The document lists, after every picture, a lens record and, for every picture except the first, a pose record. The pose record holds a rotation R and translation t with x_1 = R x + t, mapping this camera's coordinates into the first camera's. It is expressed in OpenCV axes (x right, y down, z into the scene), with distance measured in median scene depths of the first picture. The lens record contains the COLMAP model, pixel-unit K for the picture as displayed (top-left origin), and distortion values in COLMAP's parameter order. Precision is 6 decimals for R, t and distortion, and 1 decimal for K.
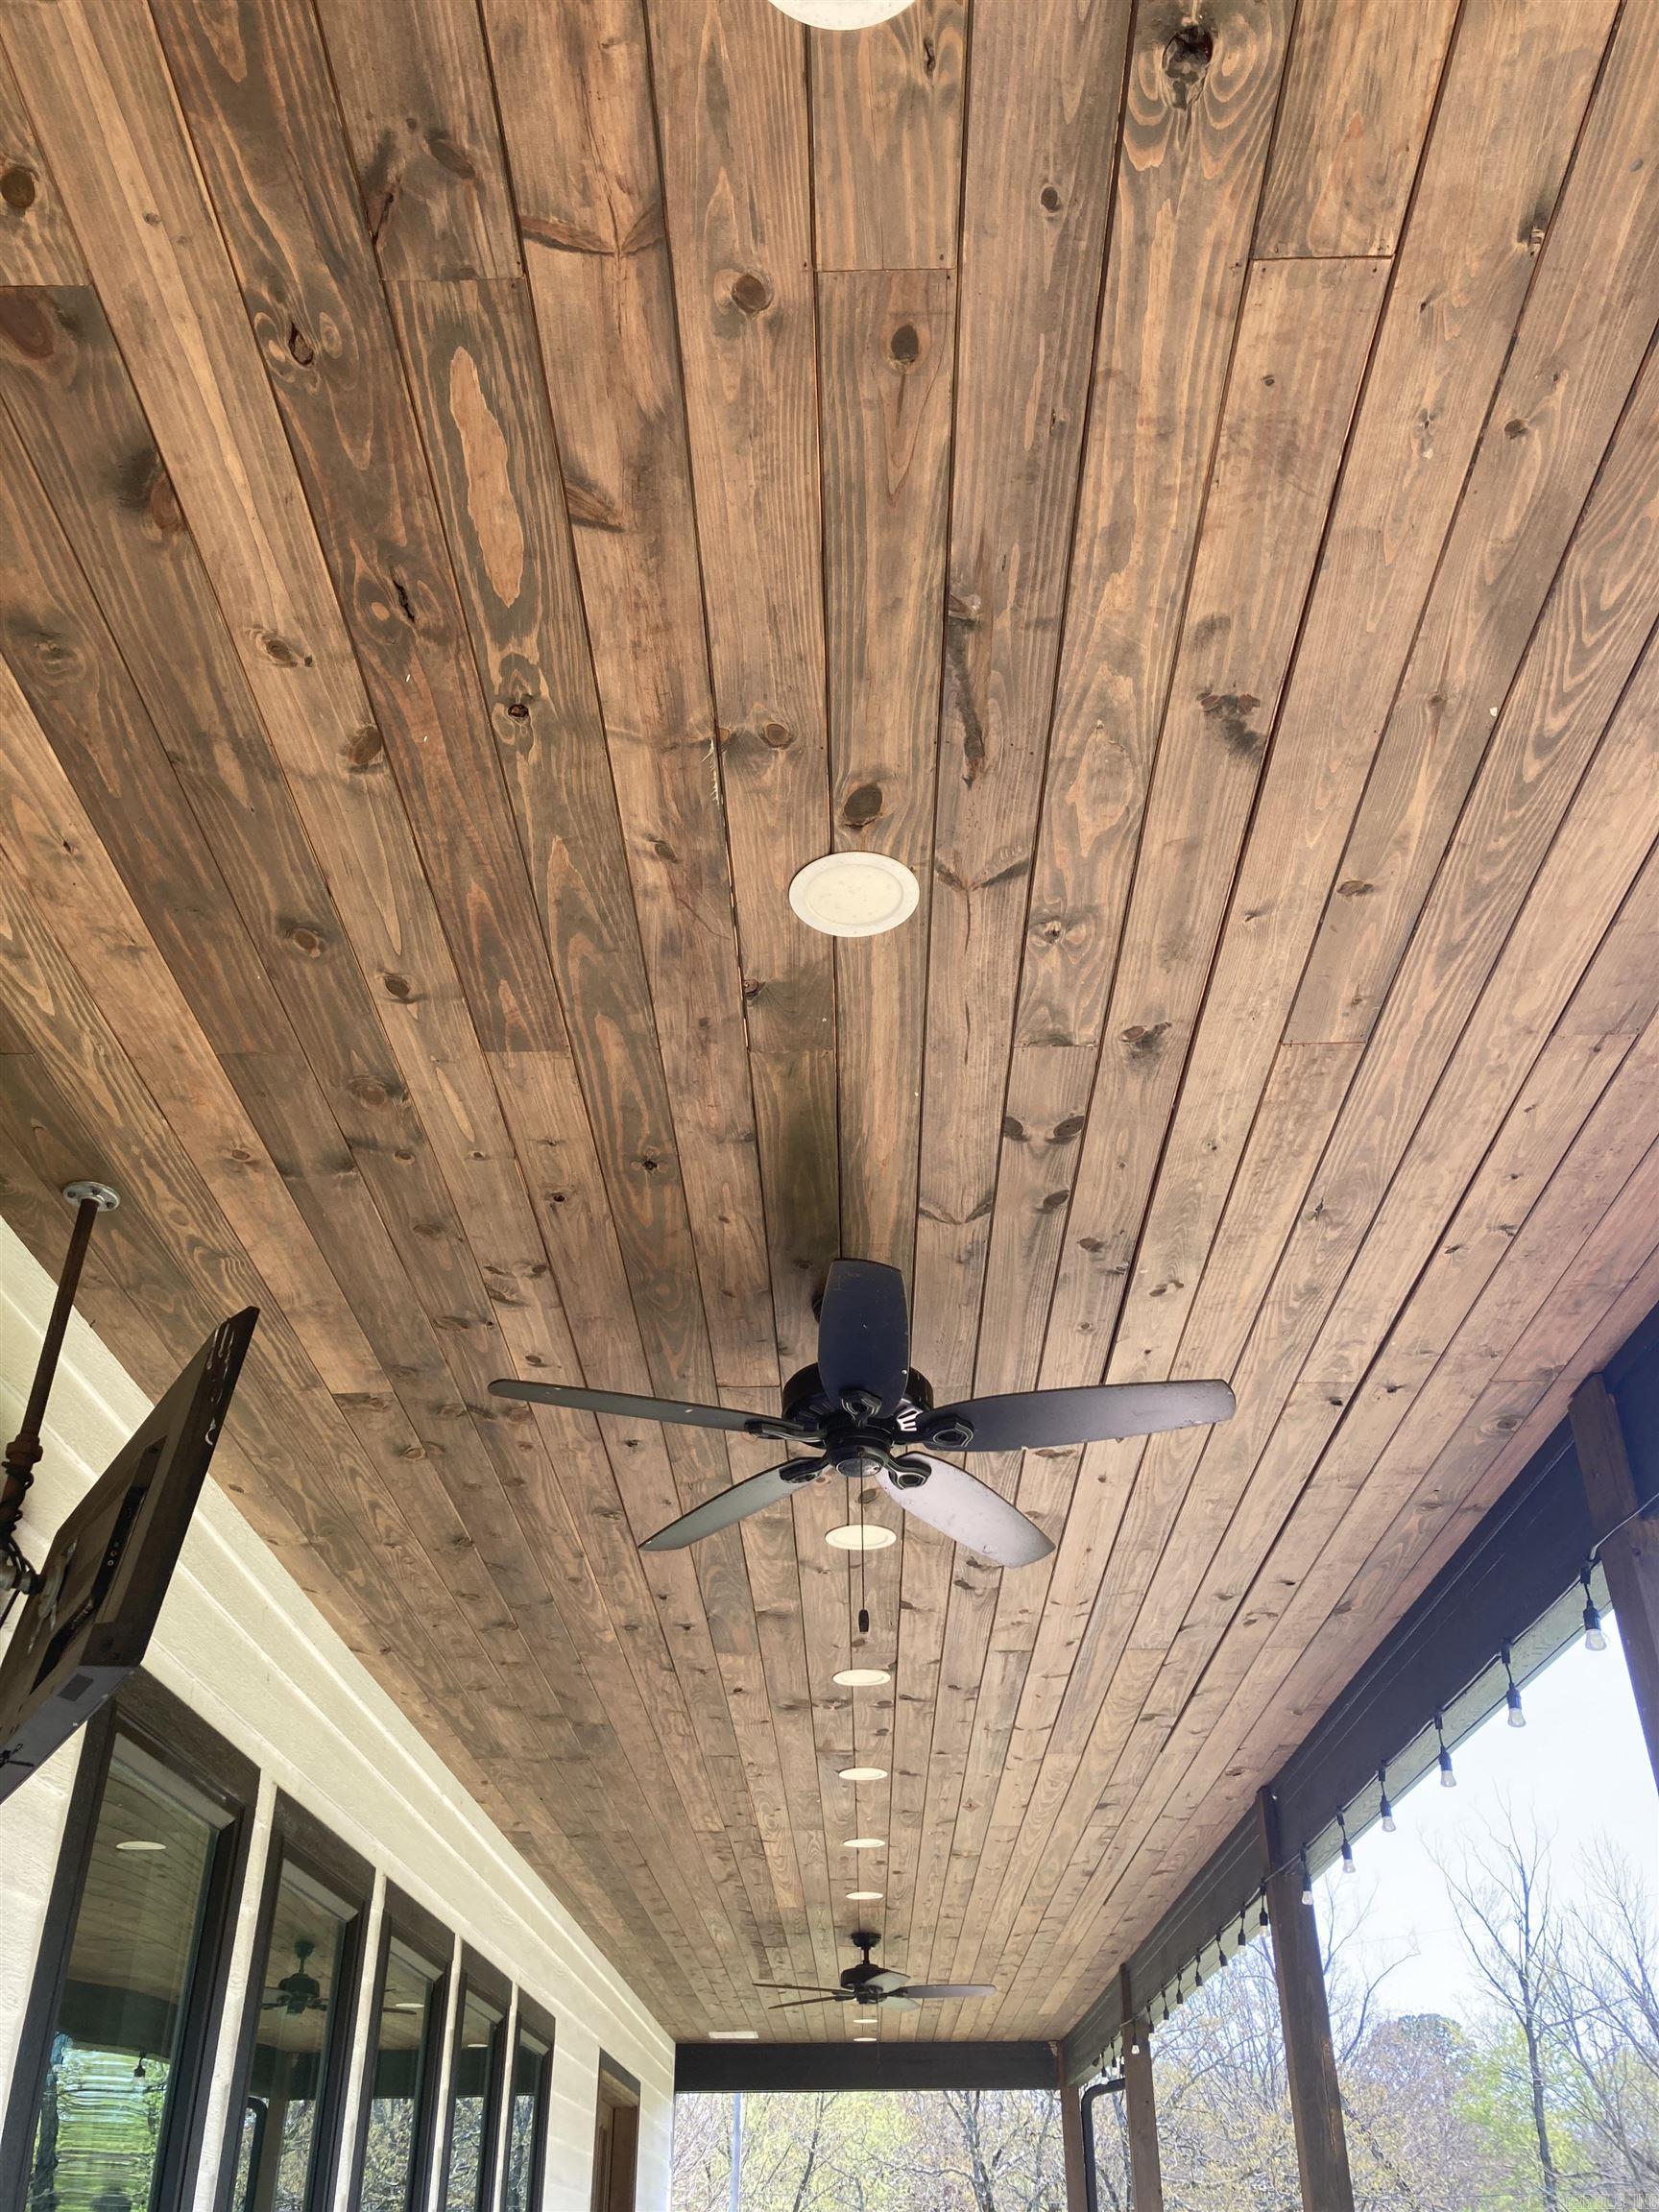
lens RADIAL K [[1795.3, 0, 829.5], [0, 1795.3, 1106.0], [0, 0, 1]] dist [-0.006066, -0.006184]
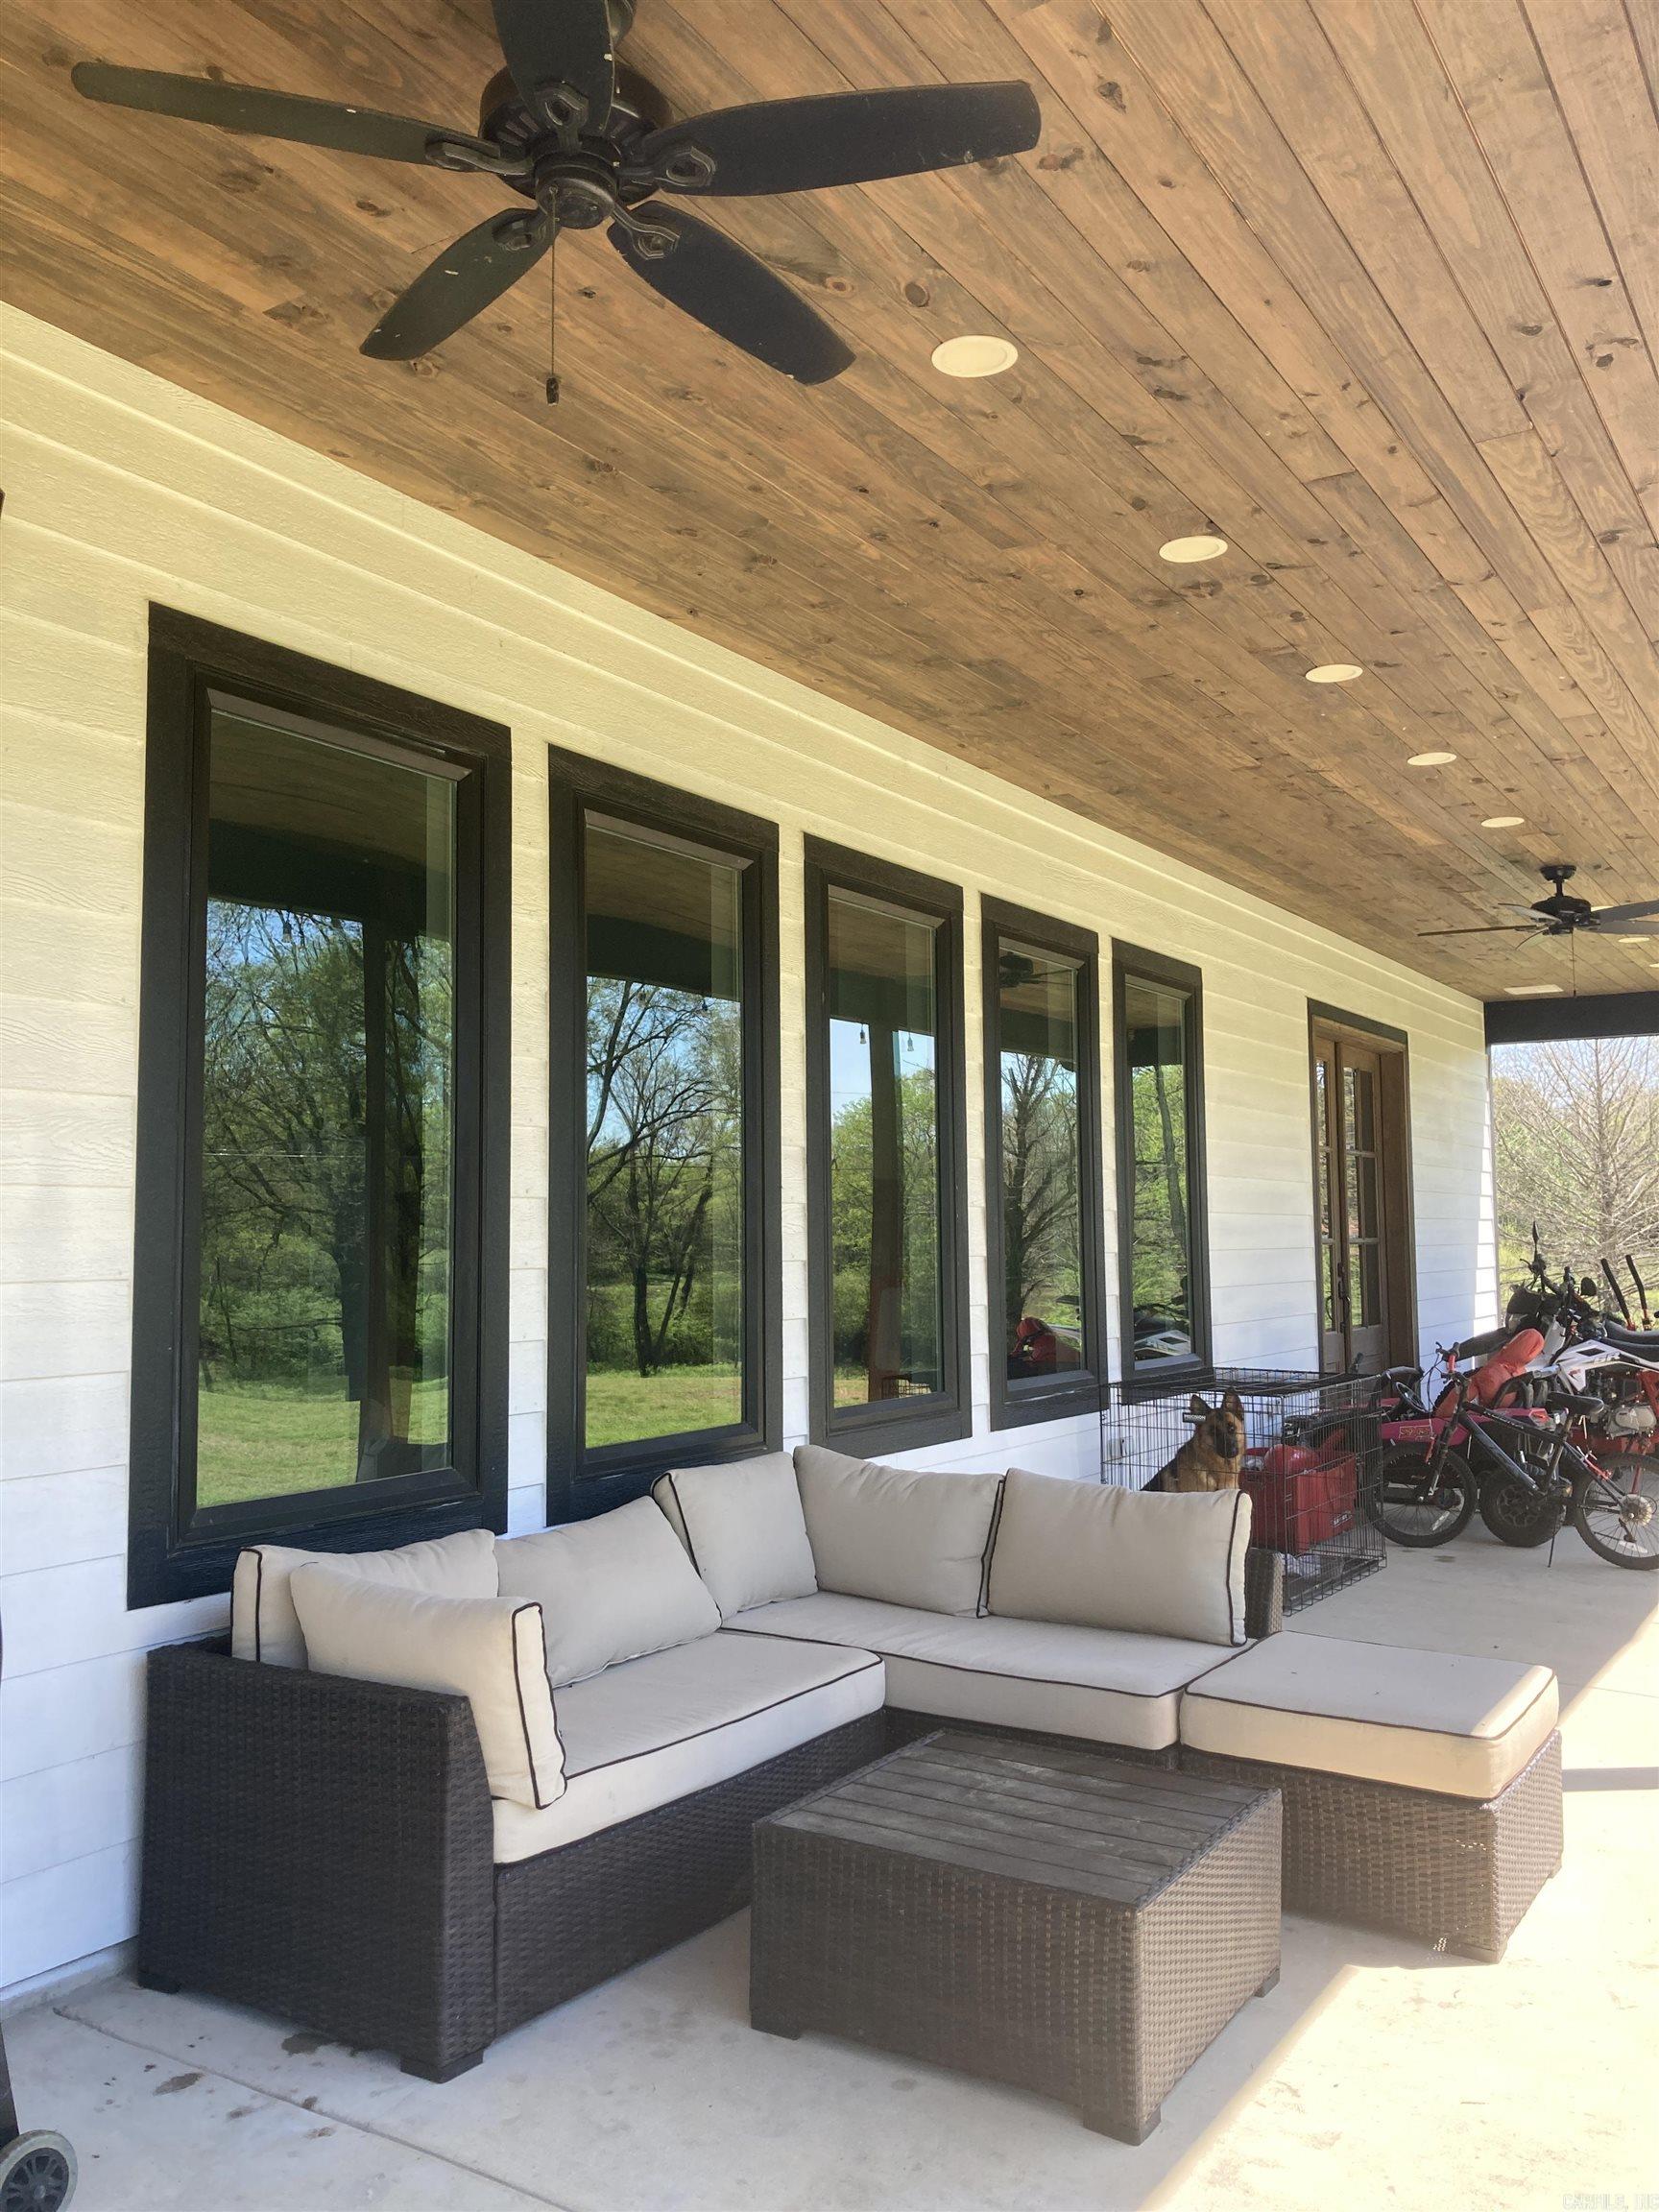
lens RADIAL K [[1795.3, 0, 829.5], [0, 1795.3, 1106.0], [0, 0, 1]] dist [-0.006066, -0.006184]
pose [[0.862524, -0.040669, -0.504379, 0.294034], [0.282241, 0.865975, 0.412827, 0.144988], [0.419990, -0.498430, 0.758403, 0.135782]]
